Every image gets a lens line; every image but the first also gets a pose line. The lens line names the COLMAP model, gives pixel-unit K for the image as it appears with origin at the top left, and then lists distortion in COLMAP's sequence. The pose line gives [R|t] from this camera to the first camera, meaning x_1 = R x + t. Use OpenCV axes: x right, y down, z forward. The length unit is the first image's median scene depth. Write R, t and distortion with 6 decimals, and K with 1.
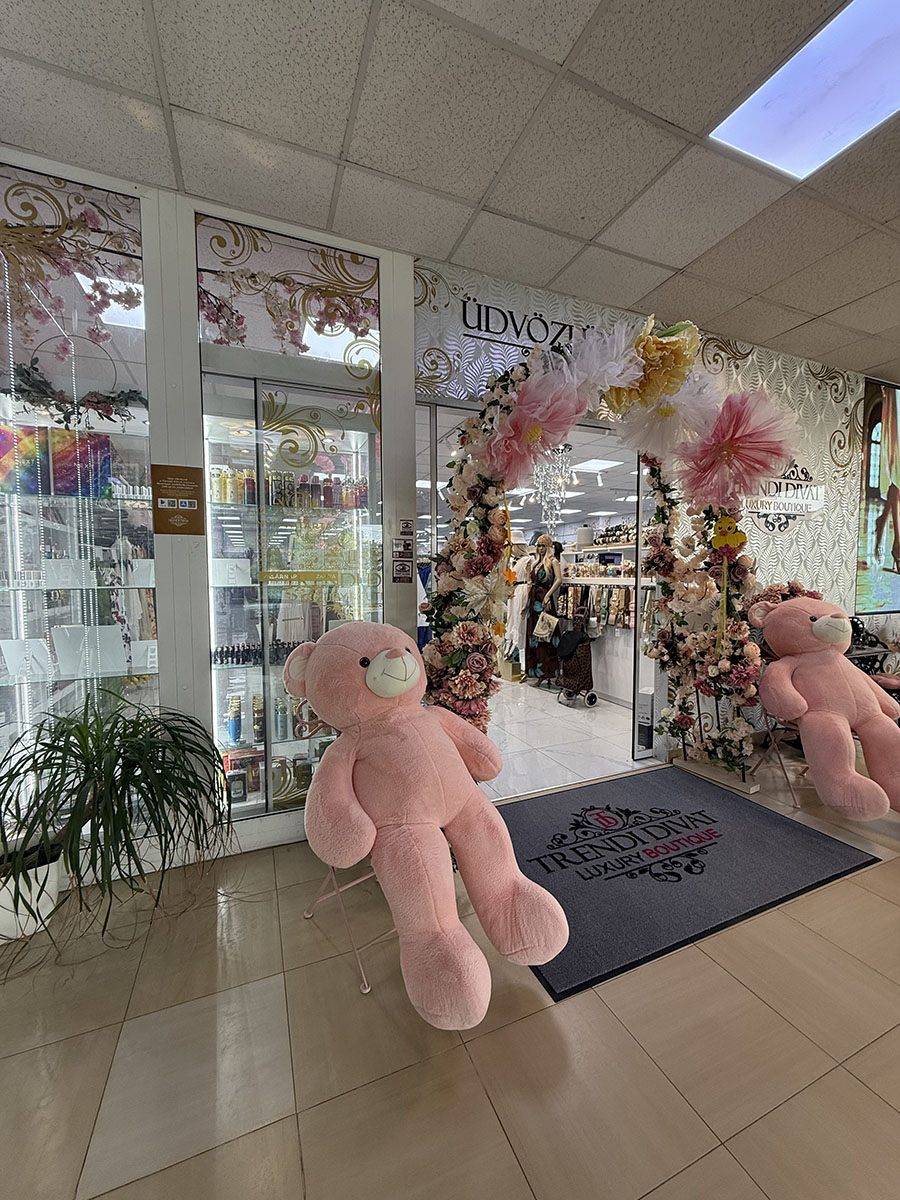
lens RADIAL K [[475.4, 0, 445.8], [0, 475.4, 600.6], [0, 0, 1]] dist [0.000156, 0.000086]
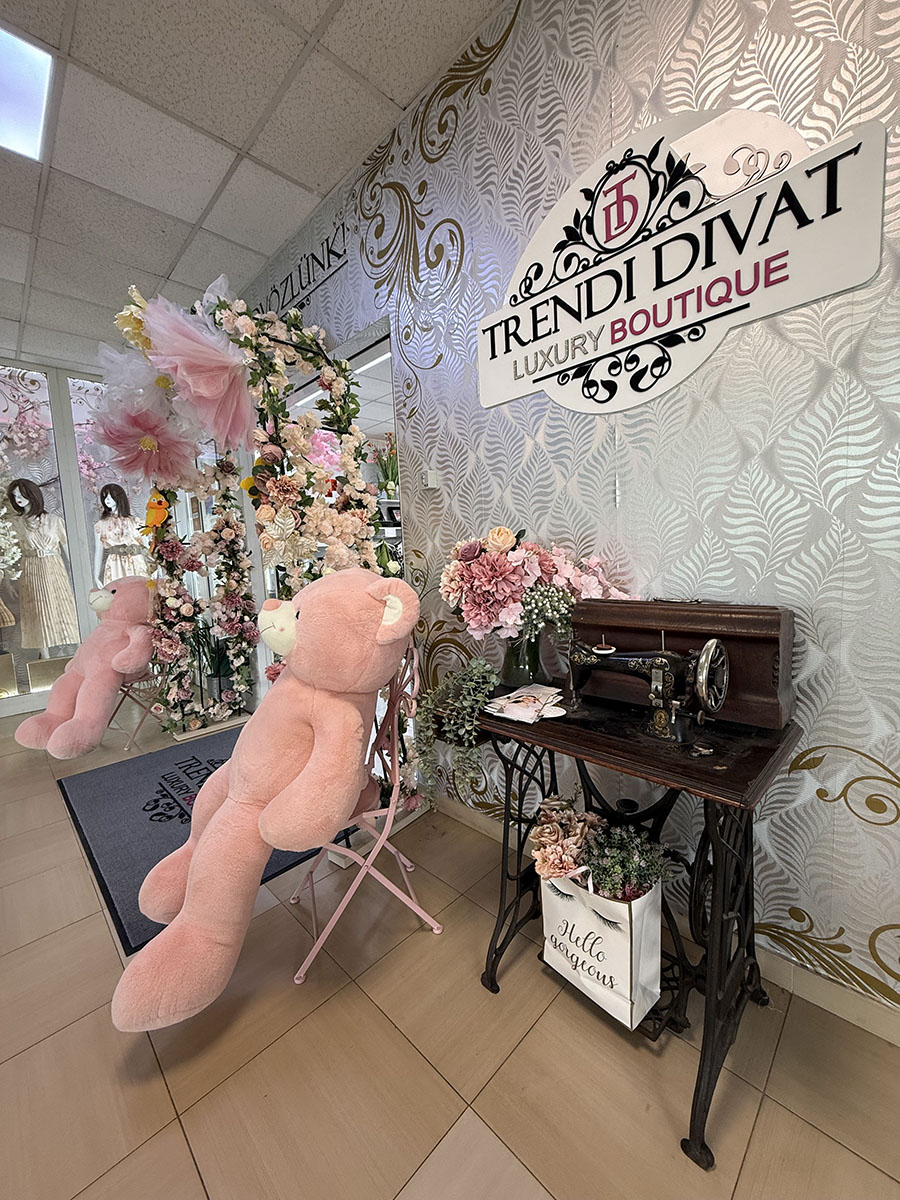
lens RADIAL K [[475.4, 0, 445.2], [0, 475.4, 602.9], [0, 0, 1]] dist [0.000156, 0.000086]
pose [[0.373370, 0.083540, -0.923913, 1.020535], [-0.004795, 0.996097, 0.088130, -0.011382], [0.927670, -0.028475, 0.372314, 0.718815]]
